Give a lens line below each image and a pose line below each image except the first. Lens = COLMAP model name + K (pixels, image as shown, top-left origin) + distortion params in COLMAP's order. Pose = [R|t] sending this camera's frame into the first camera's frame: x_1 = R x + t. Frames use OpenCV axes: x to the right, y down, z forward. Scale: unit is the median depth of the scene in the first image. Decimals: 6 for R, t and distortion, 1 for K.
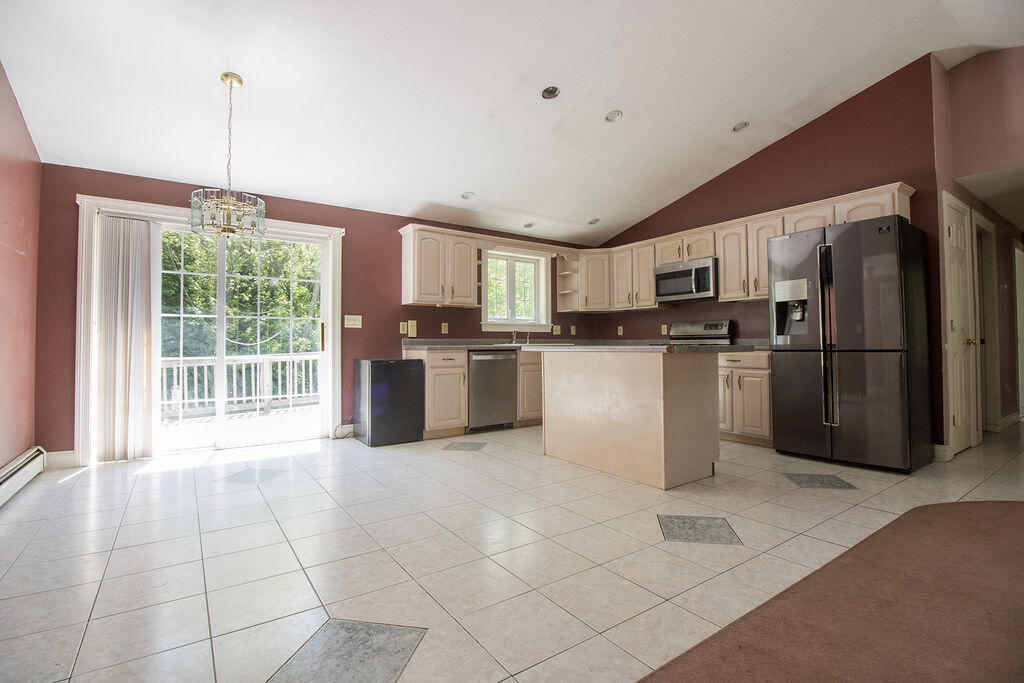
lens RADIAL K [[475.6, 0, 515.8], [0, 475.6, 334.3], [0, 0, 1]] dist [0.002671, -0.016180]
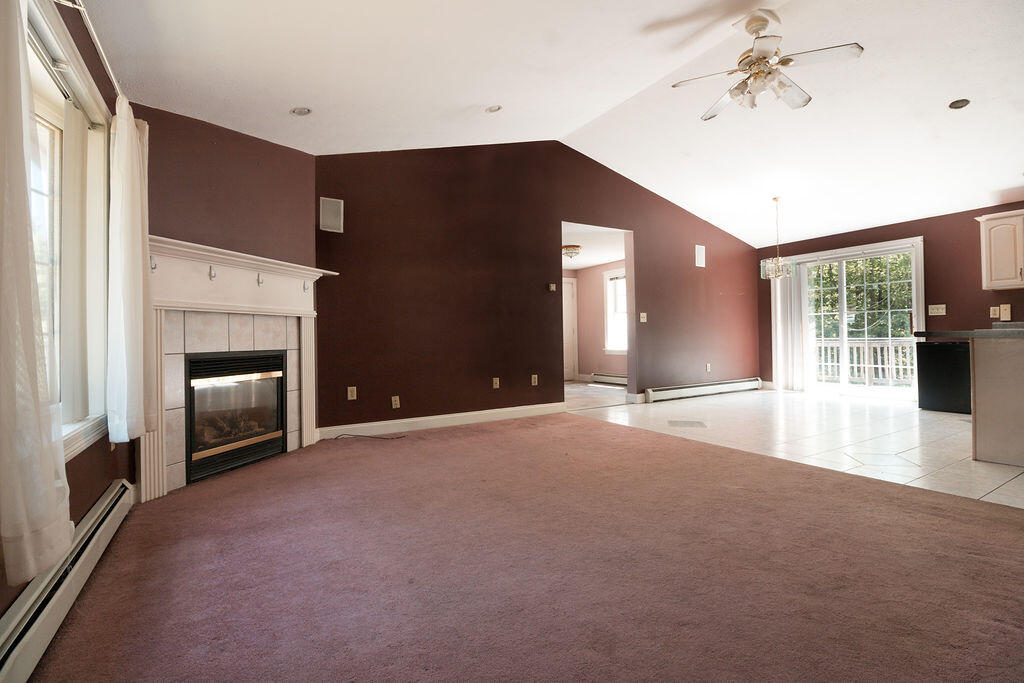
lens RADIAL K [[475.6, 0, 515.8], [0, 475.6, 334.3], [0, 0, 1]] dist [0.002671, -0.016180]
pose [[-0.071014, -0.001201, -0.997475, 0.873416], [0.037972, 0.999271, -0.003906, -0.000844], [0.996752, -0.038154, -0.070916, 0.011597]]
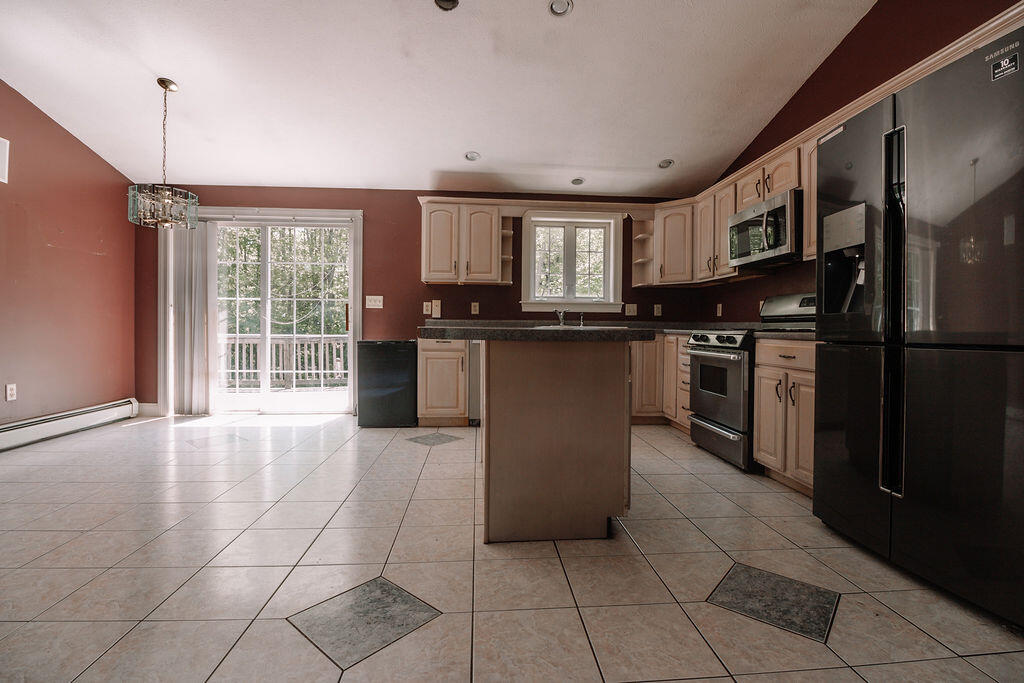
lens RADIAL K [[475.6, 0, 515.8], [0, 475.6, 334.3], [0, 0, 1]] dist [0.002671, -0.016180]
pose [[0.860081, 0.019054, -0.509801, 0.404133], [-0.001126, 0.999371, 0.035453, 0.005174], [0.510156, -0.029918, 0.859562, 0.265846]]
